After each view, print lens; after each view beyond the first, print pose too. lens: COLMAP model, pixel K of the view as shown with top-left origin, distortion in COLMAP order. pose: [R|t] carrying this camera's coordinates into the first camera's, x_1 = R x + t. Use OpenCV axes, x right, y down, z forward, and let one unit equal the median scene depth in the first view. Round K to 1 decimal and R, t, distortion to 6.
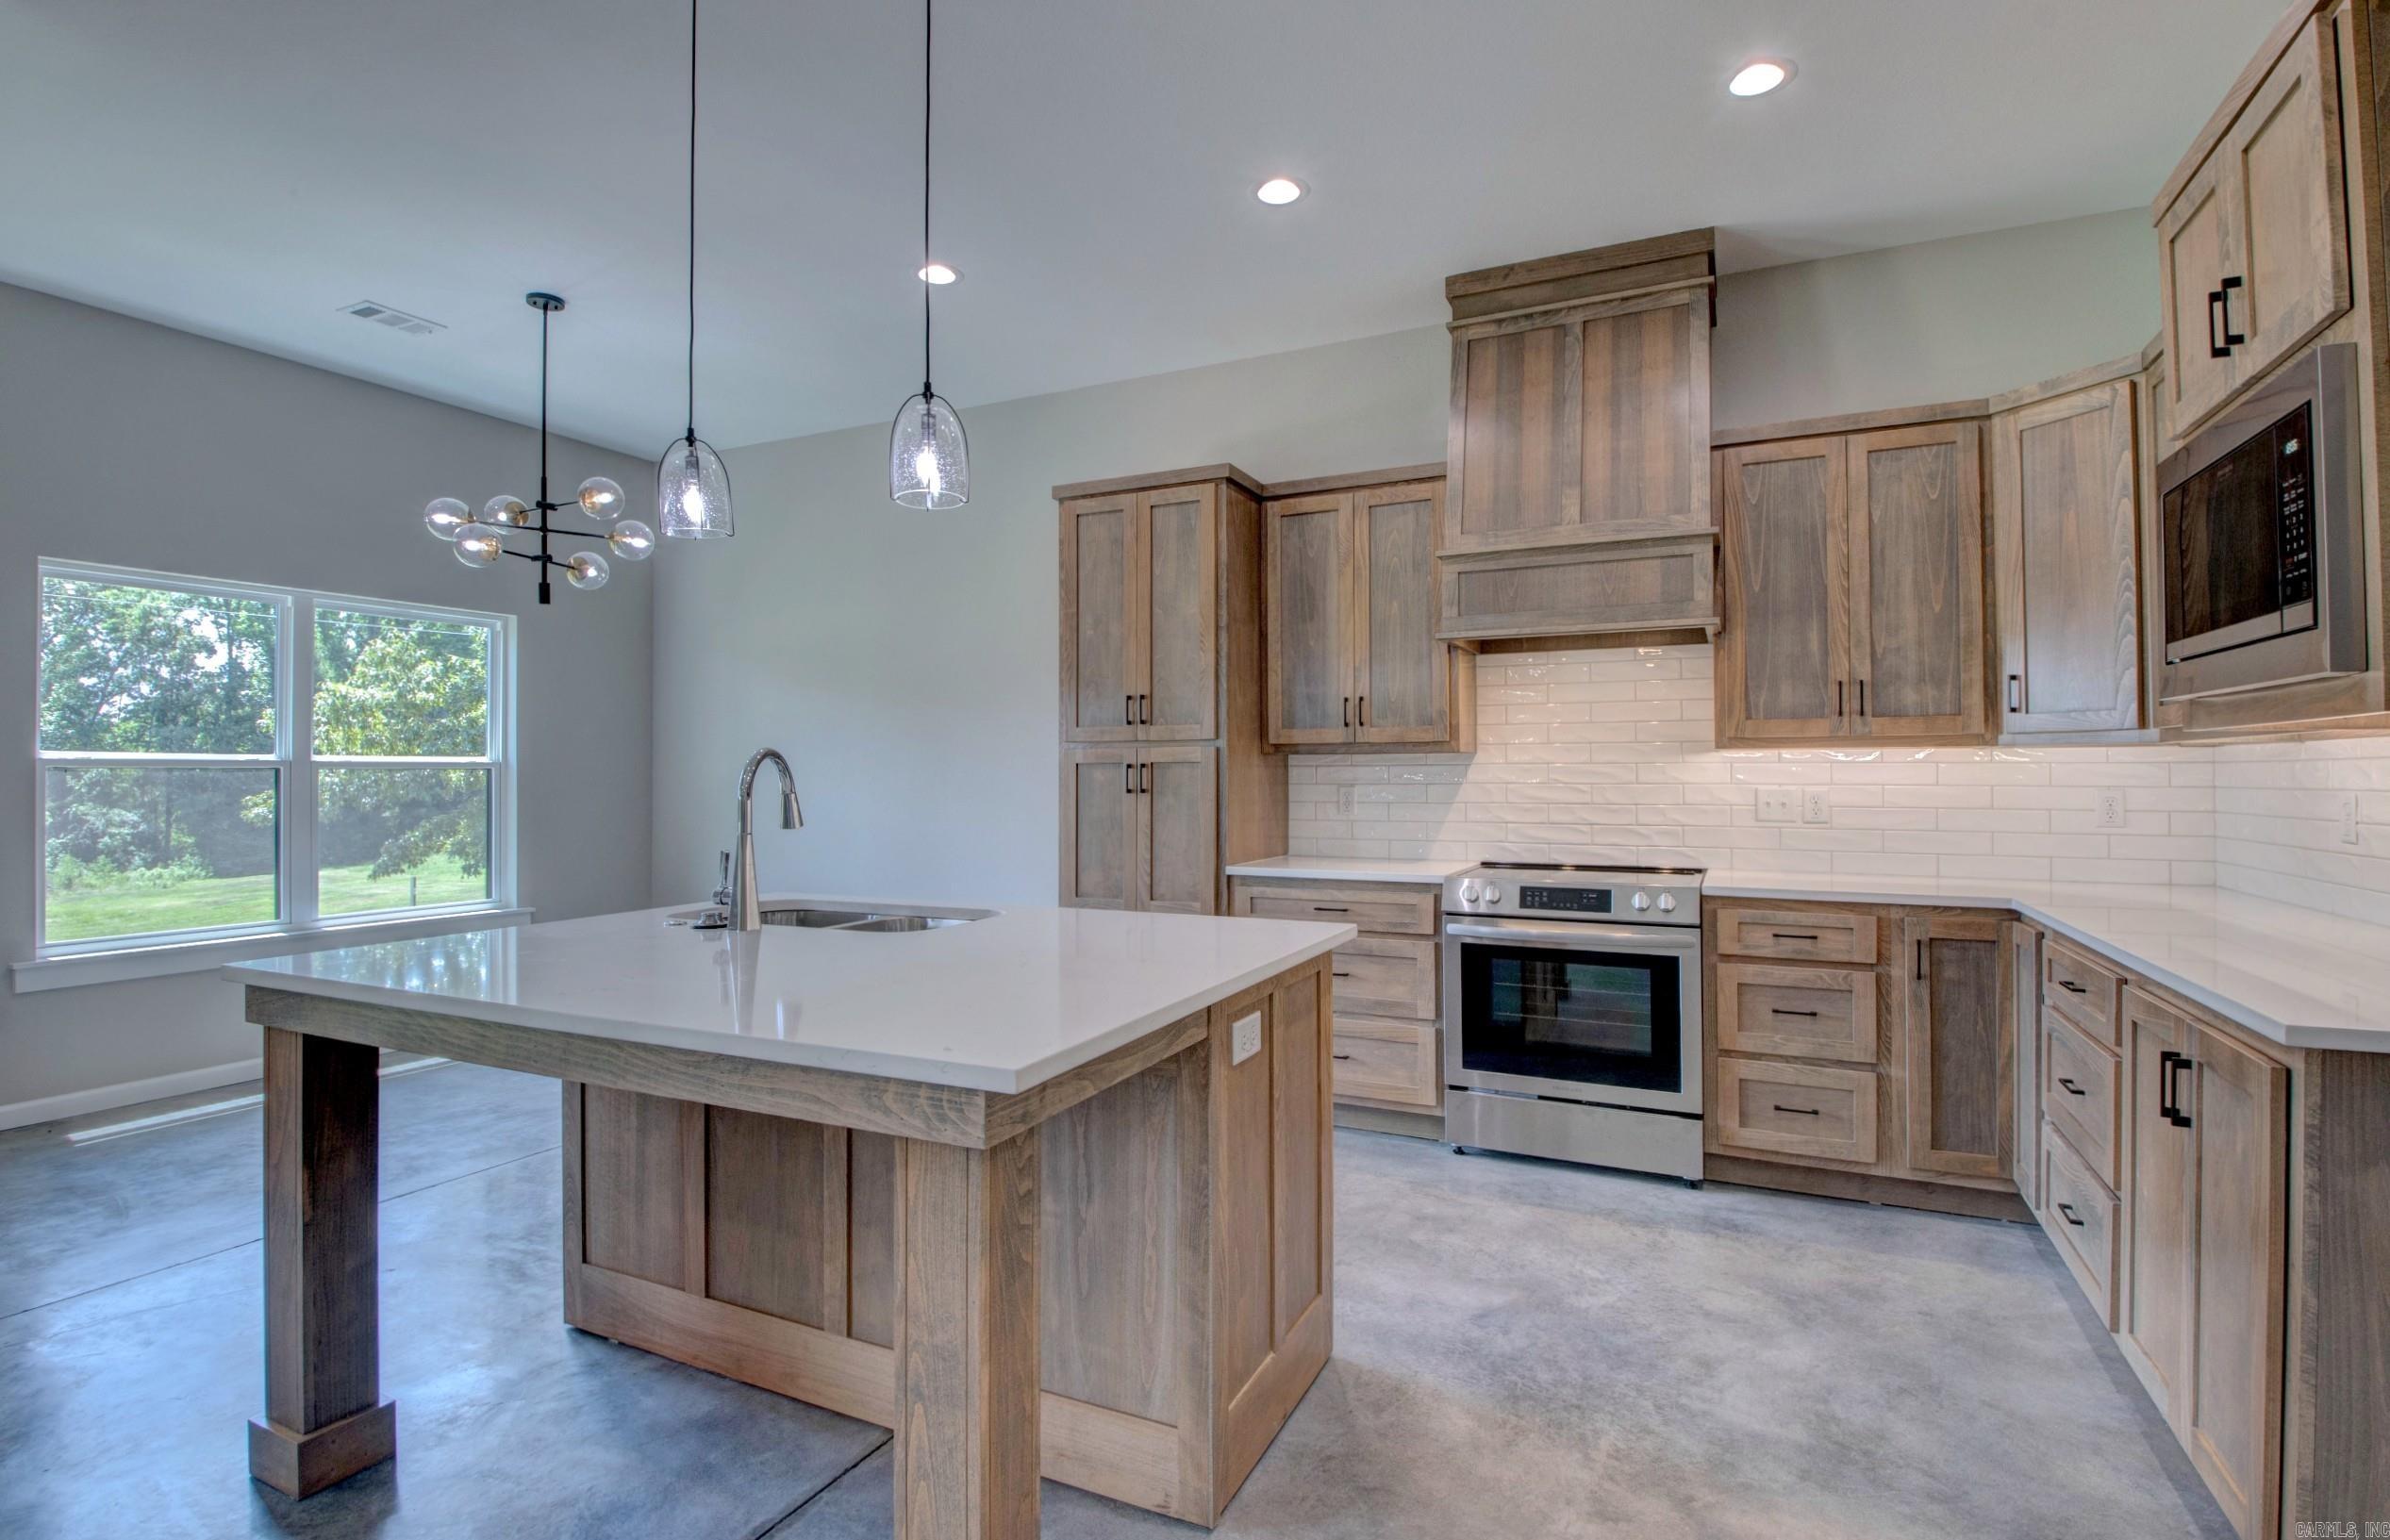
lens RADIAL K [[1105.1, 0, 1137.4], [0, 1105.1, 760.8], [0, 0, 1]] dist [0.017801, -0.026144]
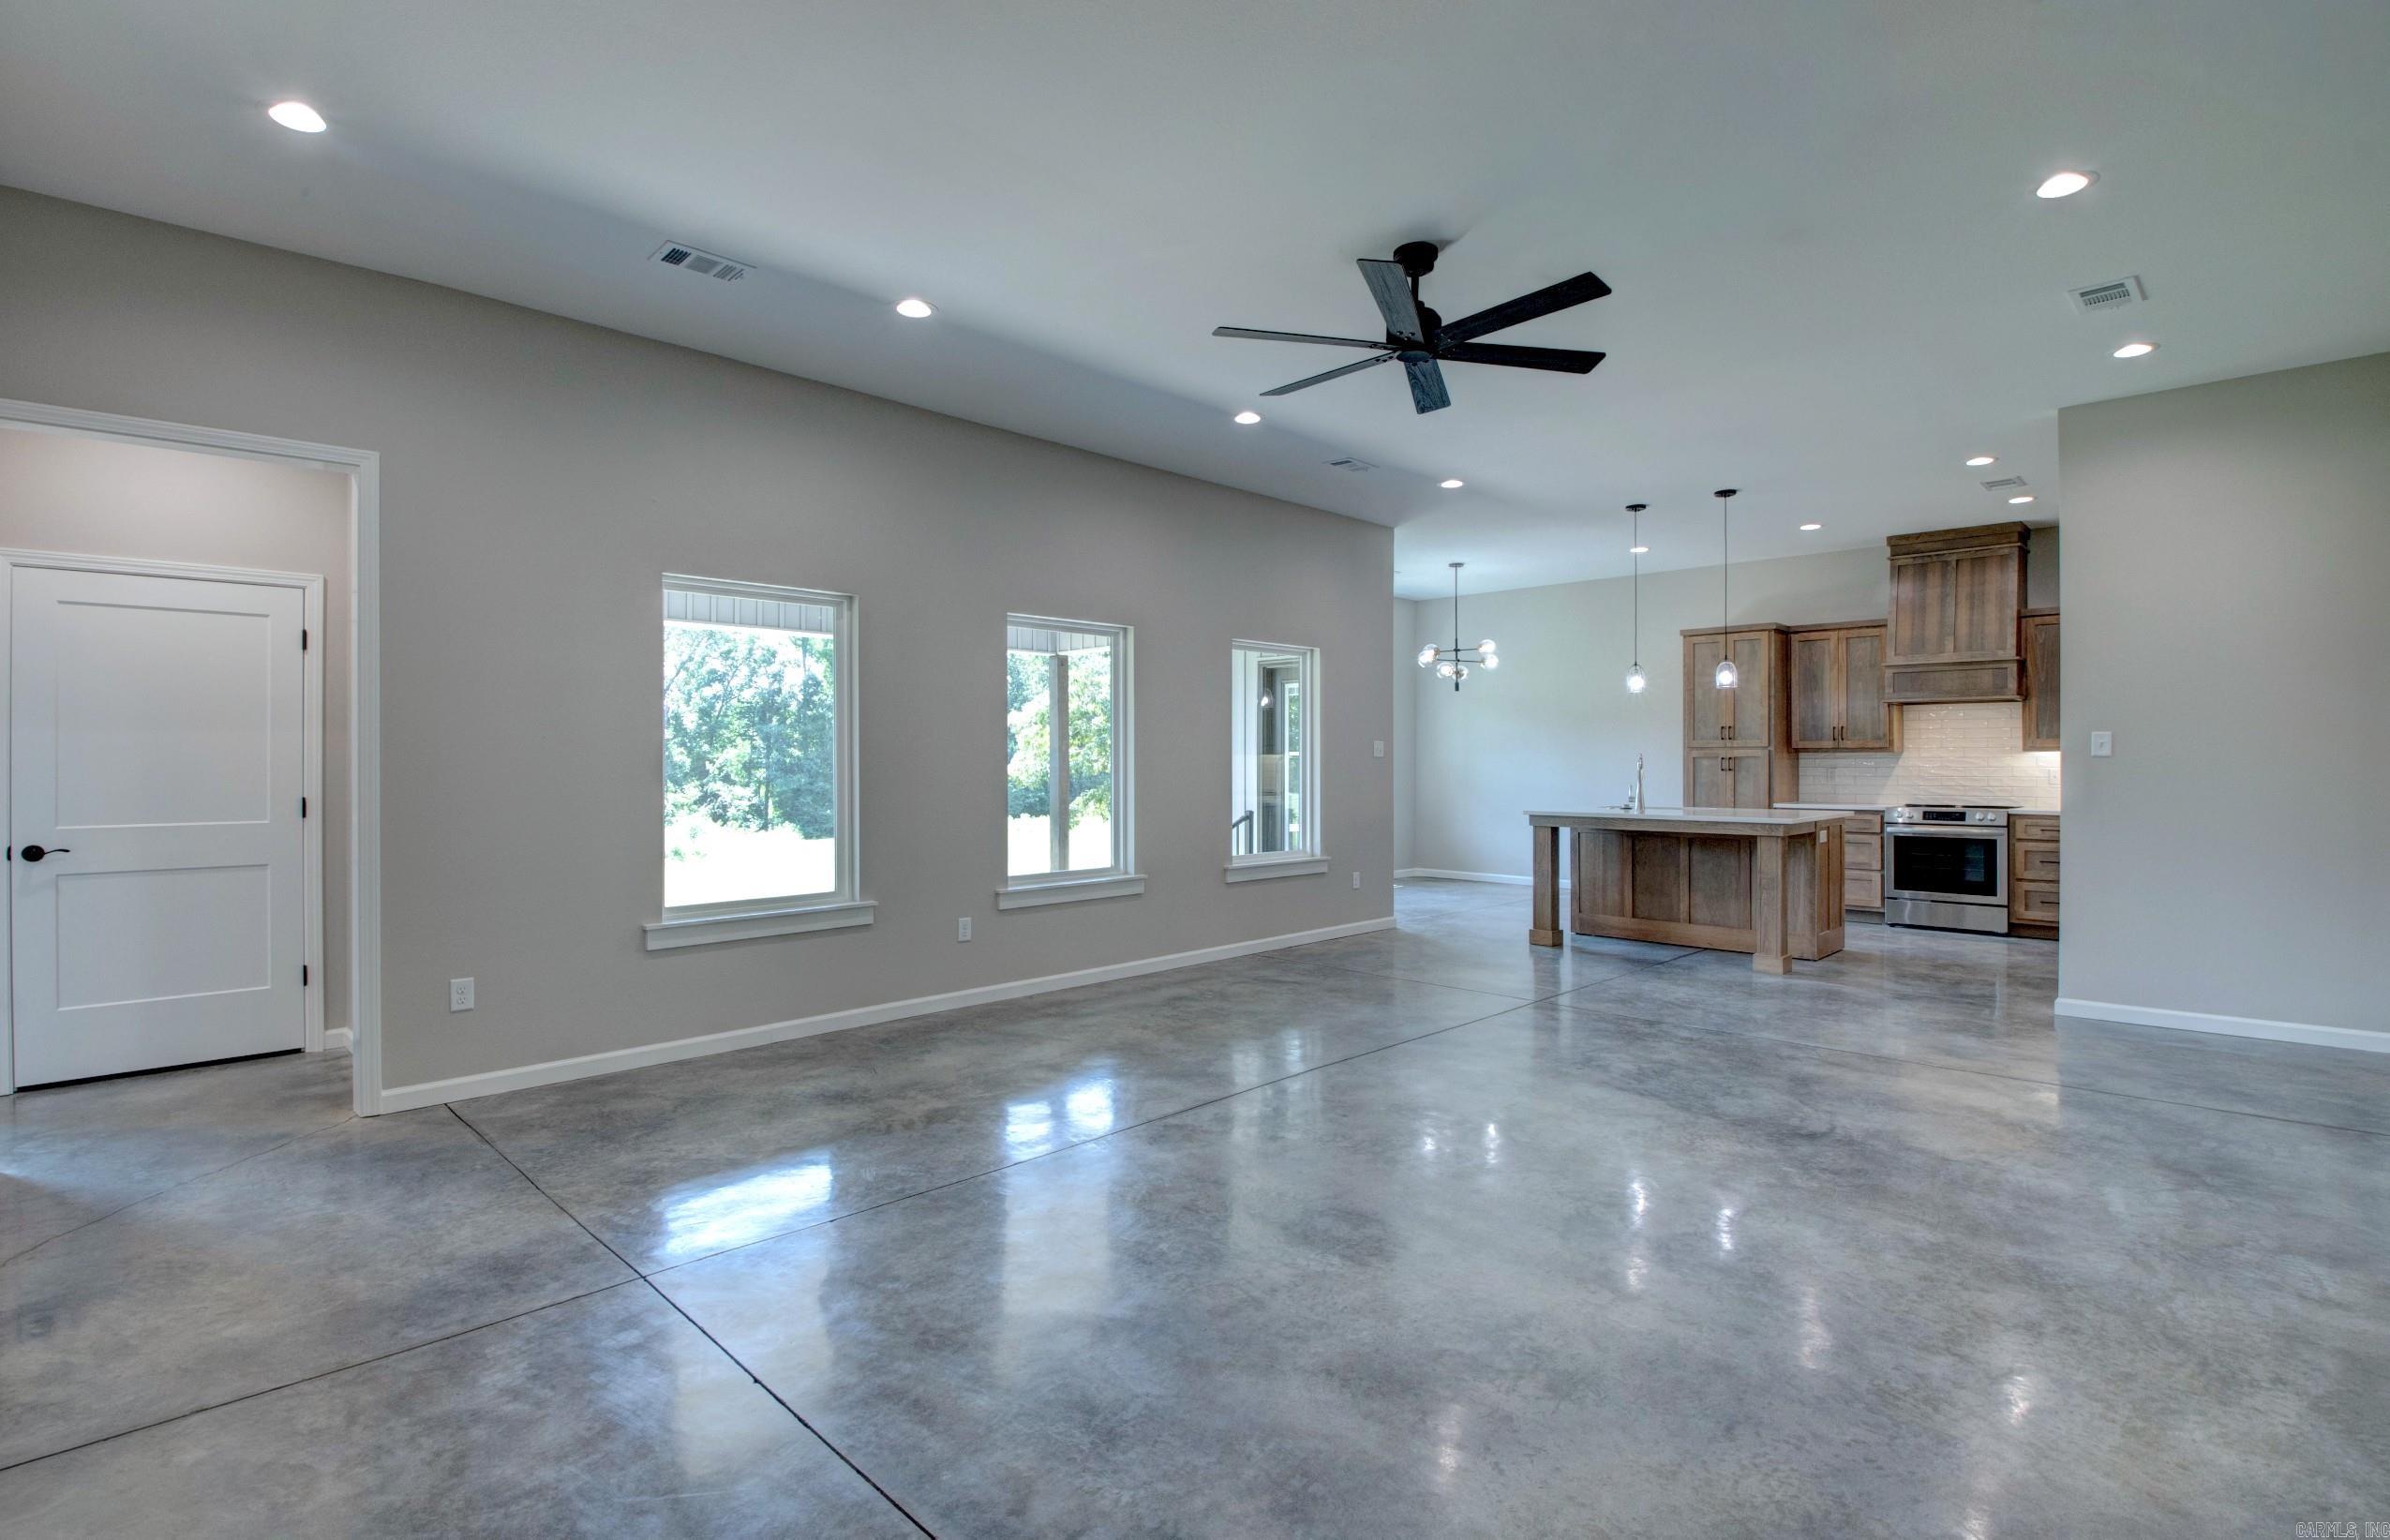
lens RADIAL K [[1166.0, 0, 1122.4], [0, 1166.0, 755.4], [0, 0, 1]] dist [-0.002837, -0.011462]
pose [[0.949680, 0.000612, -0.313222, -0.481747], [0.001277, 0.999982, 0.005825, -0.019059], [0.313220, -0.005932, 0.949662, -1.824202]]
